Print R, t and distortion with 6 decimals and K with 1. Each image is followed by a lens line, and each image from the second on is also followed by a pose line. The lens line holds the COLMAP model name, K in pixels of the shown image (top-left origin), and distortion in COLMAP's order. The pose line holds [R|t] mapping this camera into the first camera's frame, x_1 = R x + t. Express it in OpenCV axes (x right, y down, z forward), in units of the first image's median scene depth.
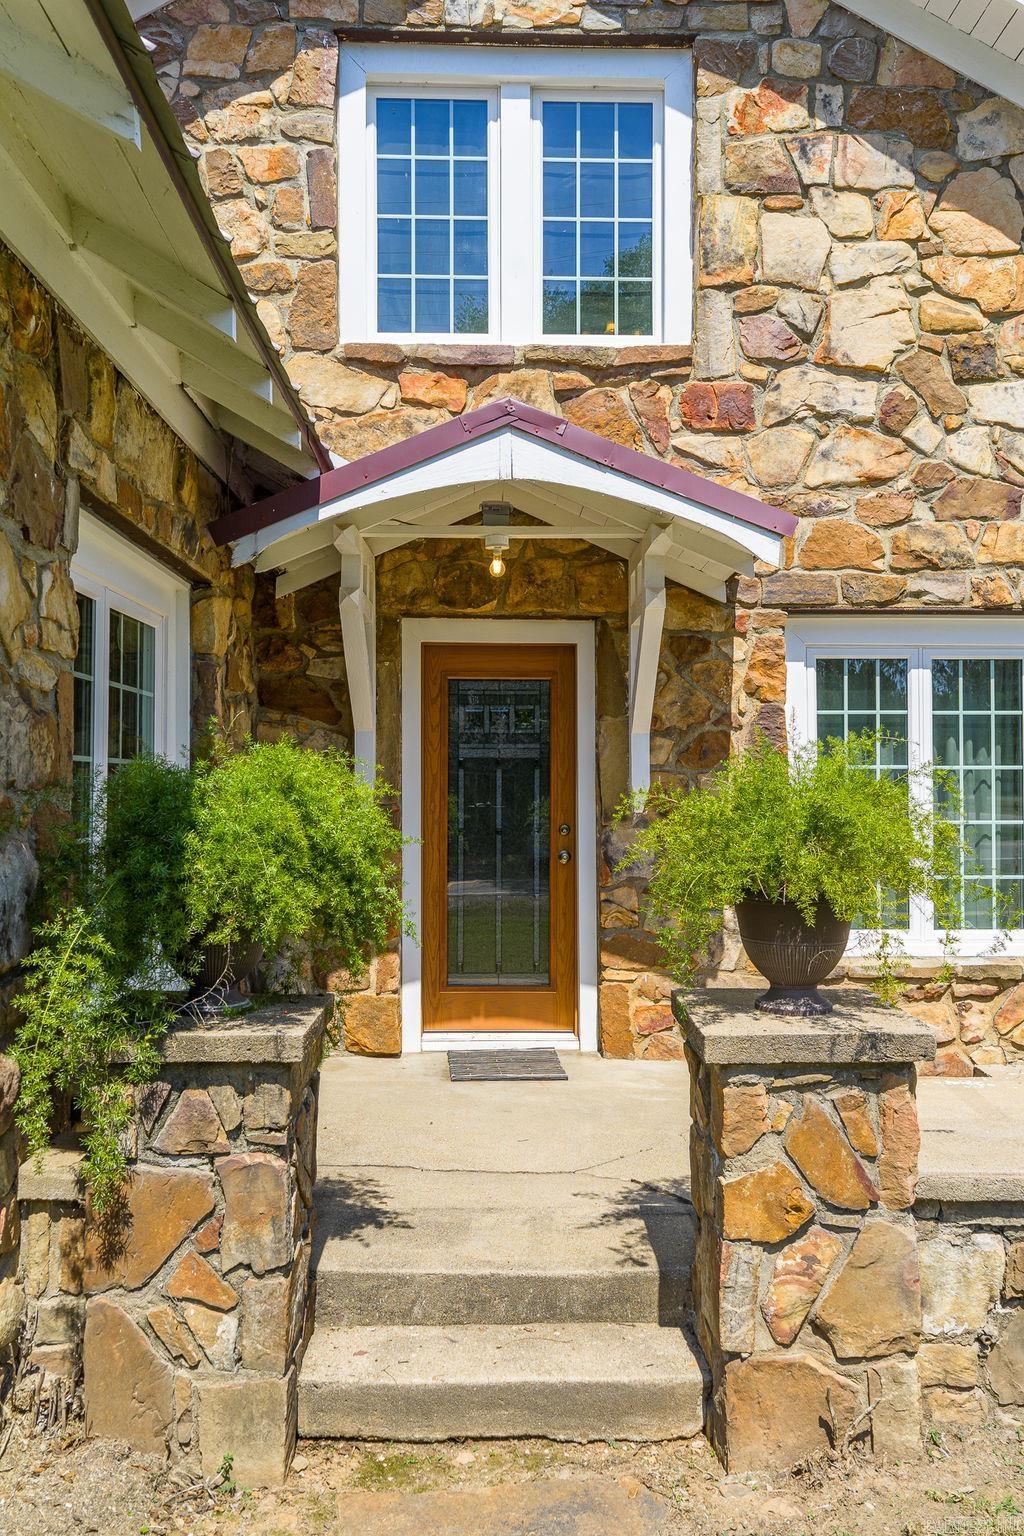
lens RADIAL K [[1278.0, 0, 513.1], [0, 1278.0, 770.7], [0, 0, 1]] dist [0.014012, -0.016124]
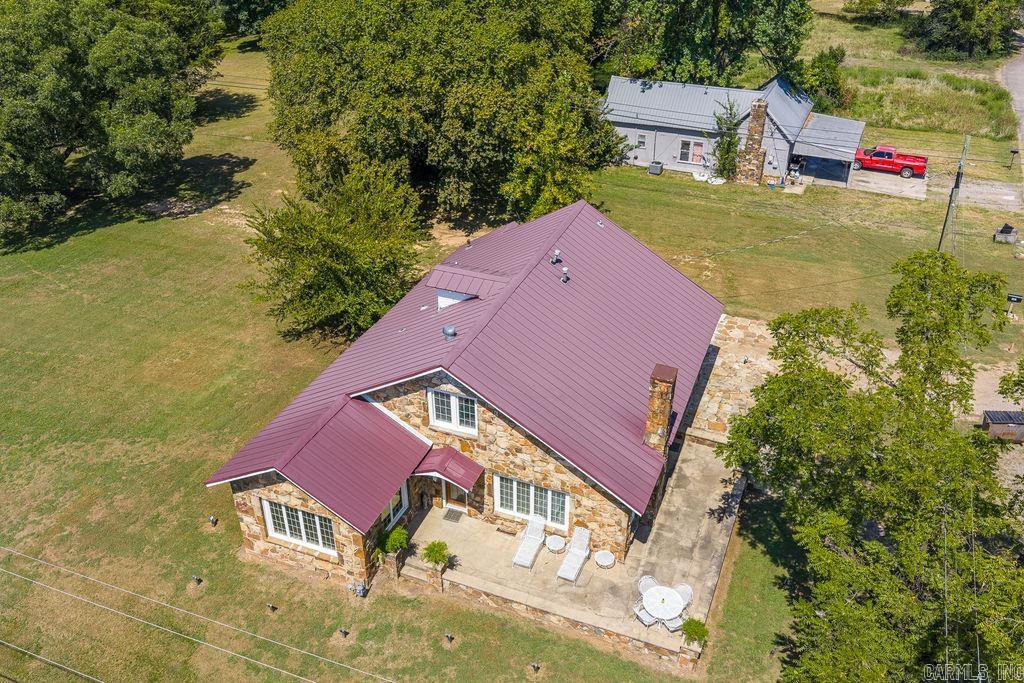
lens RADIAL K [[852.0, 0, 509.8], [0, 852.0, 340.2], [0, 0, 1]] dist [0.014012, -0.016124]
pose [[0.916330, 0.209053, -0.341521, 1.668520], [0.011327, 0.839024, 0.543977, -3.110834], [0.400264, -0.502331, 0.766455, -1.997258]]
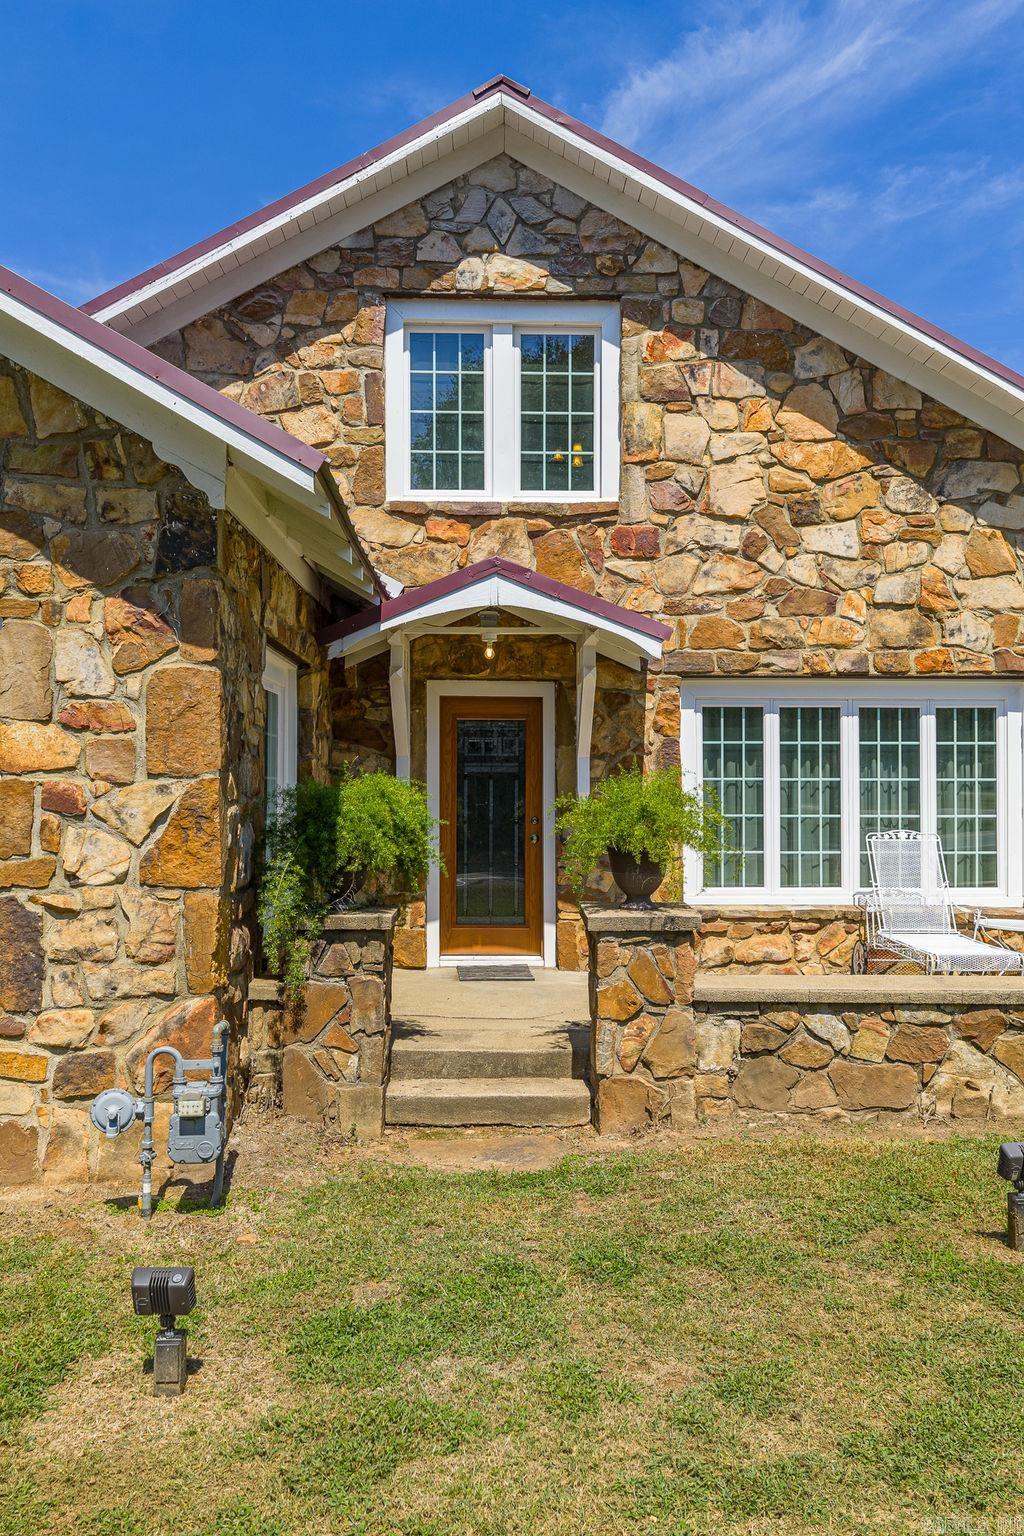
lens RADIAL K [[1278.0, 0, 511.7], [0, 1278.0, 770.5], [0, 0, 1]] dist [0.014012, -0.016124]
pose [[0.999999, 0.001393, -0.000307, 0.014301], [-0.001393, 0.999998, 0.001089, -0.014686], [0.000308, -0.001089, 0.999999, -0.520313]]
